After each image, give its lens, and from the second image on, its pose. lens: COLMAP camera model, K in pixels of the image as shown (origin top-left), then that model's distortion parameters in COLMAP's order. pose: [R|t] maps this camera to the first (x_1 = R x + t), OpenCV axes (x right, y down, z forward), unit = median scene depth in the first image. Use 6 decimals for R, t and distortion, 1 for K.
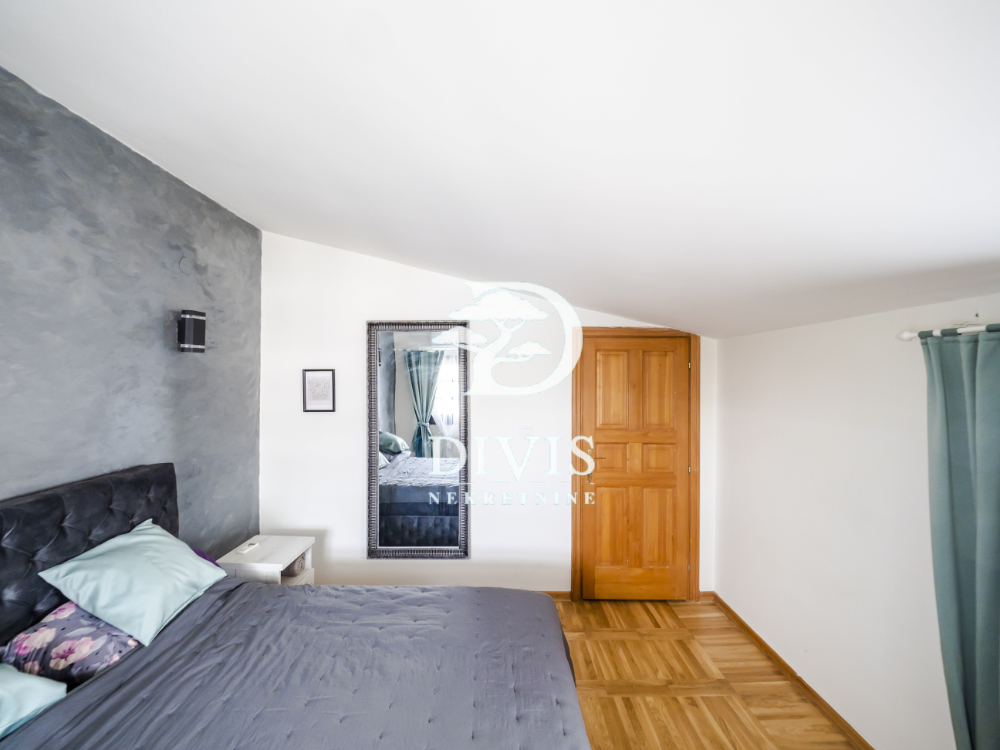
lens RADIAL K [[408.9, 0, 497.6], [0, 408.9, 374.5], [0, 0, 1]] dist [-0.009086, 0.000458]
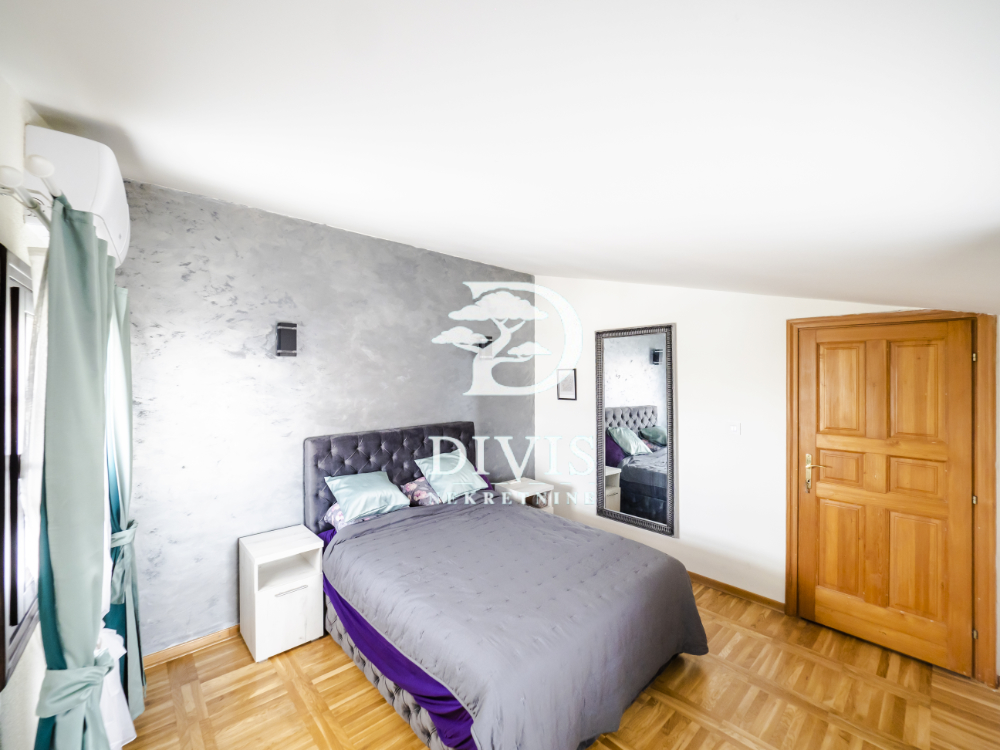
lens RADIAL K [[408.9, 0, 497.6], [0, 408.9, 374.5], [0, 0, 1]] dist [-0.009086, 0.000458]
pose [[0.683635, -0.002679, -0.729819, 0.438594], [0.006983, 0.999972, 0.002870, 0.000494], [0.729790, -0.007058, 0.683634, -0.119297]]
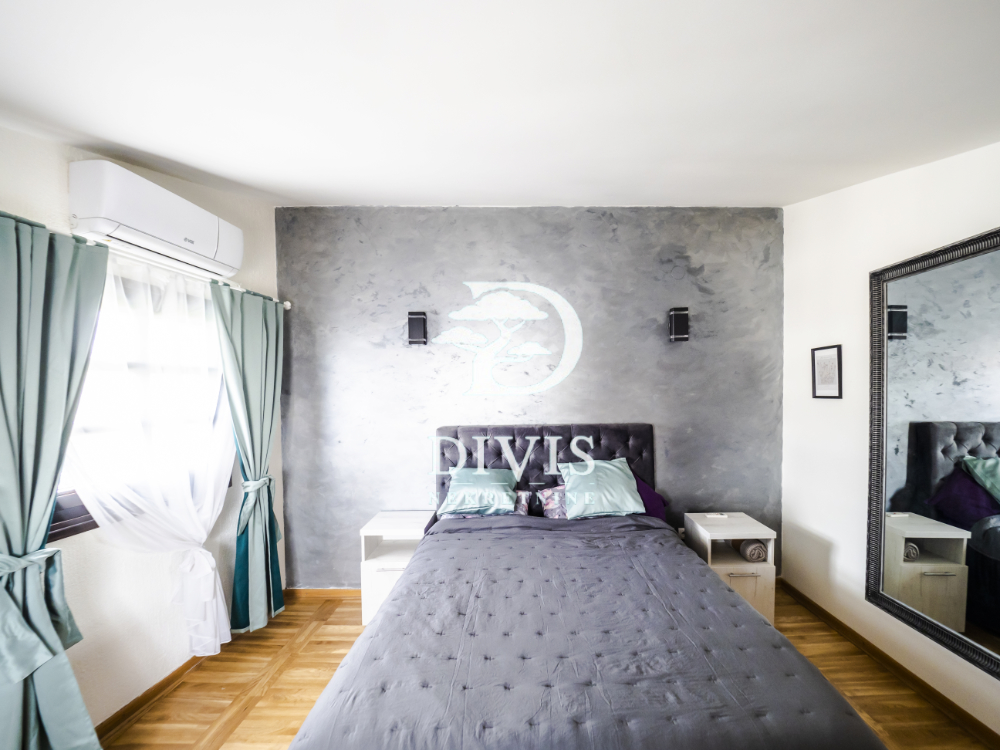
lens RADIAL K [[425.3, 0, 531.6], [0, 425.3, 401.1], [0, 0, 1]] dist [-0.002380, -0.000915]
pose [[0.030853, 0.022229, -0.999277, 0.434425], [0.016724, 0.999601, 0.022753, 0.072947], [0.999384, -0.017414, 0.030469, 0.405627]]
